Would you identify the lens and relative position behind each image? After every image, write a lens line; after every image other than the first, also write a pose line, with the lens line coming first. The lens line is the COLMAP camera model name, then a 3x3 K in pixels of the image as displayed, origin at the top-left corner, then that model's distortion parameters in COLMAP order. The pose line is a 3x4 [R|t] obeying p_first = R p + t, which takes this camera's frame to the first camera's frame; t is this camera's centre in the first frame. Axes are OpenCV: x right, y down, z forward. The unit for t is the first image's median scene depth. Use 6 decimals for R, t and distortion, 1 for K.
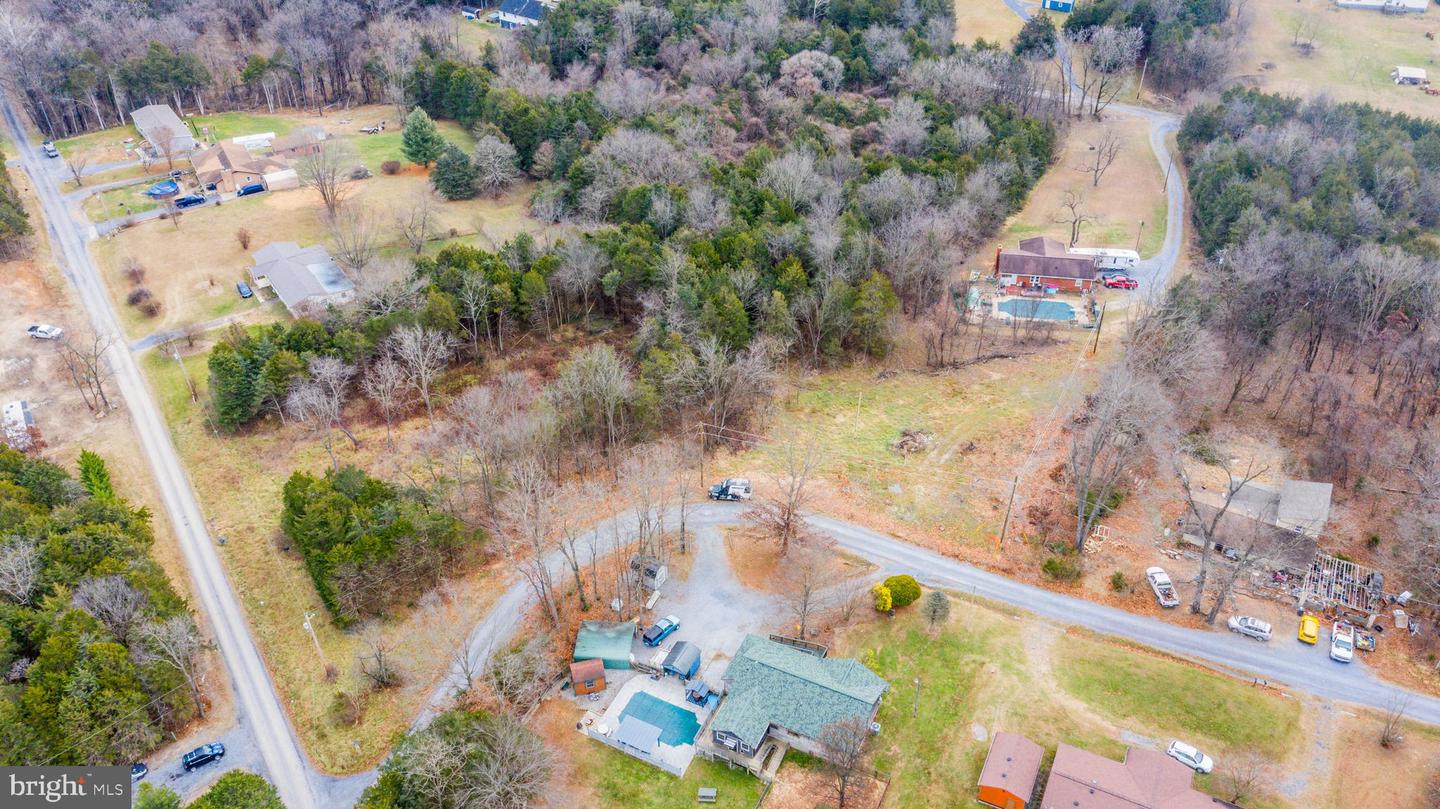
lens RADIAL K [[1142.8, 0, 720.0], [0, 1142.8, 404.5], [0, 0, 1]] dist [-0.005905, 0.011890]
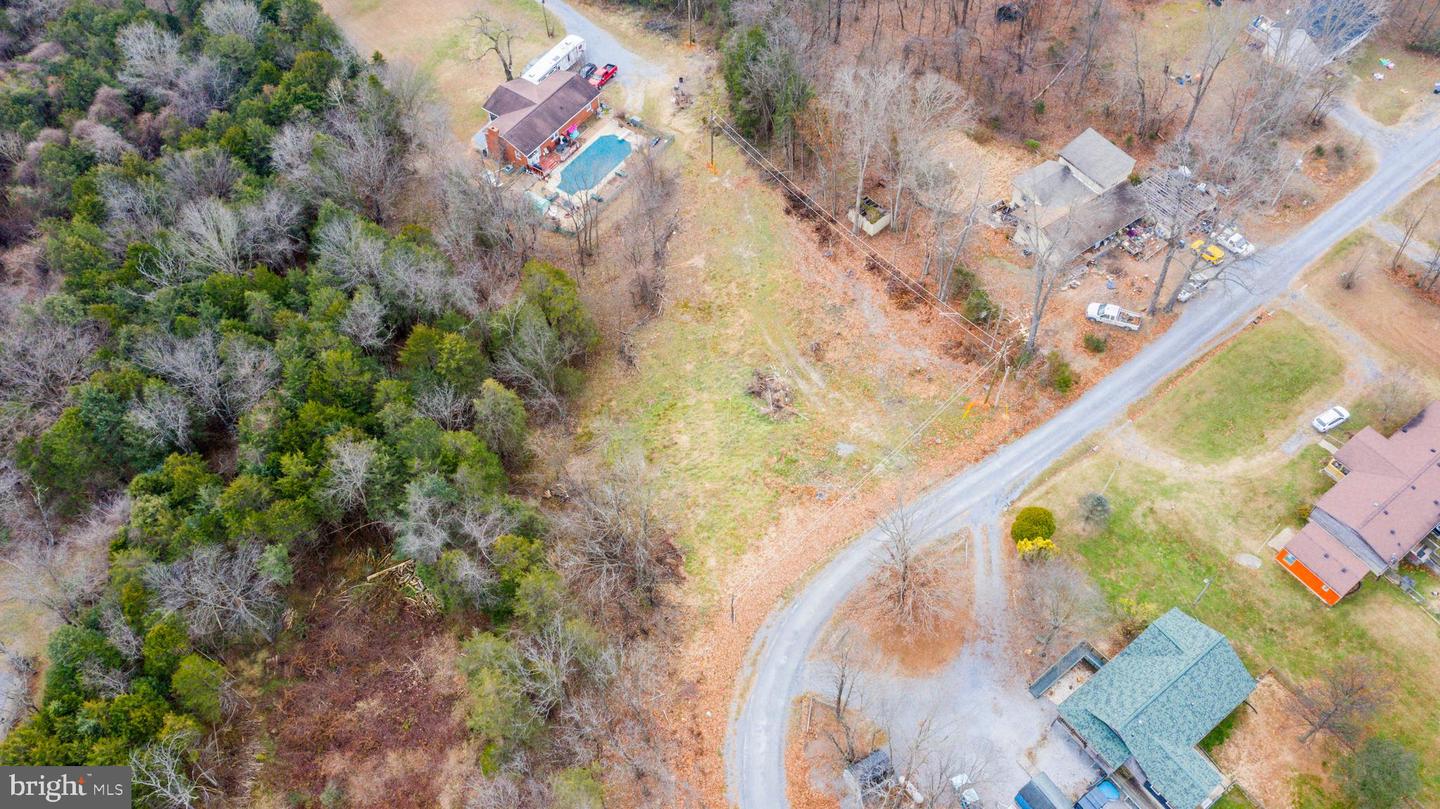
lens RADIAL K [[1142.8, 0, 720.0], [0, 1142.8, 404.5], [0, 0, 1]] dist [-0.005905, 0.011890]
pose [[0.450999, -0.726174, 0.518914, -0.284632], [0.550025, 0.684009, 0.479171, -0.383920], [-0.702903, 0.069310, 0.707901, 0.471397]]
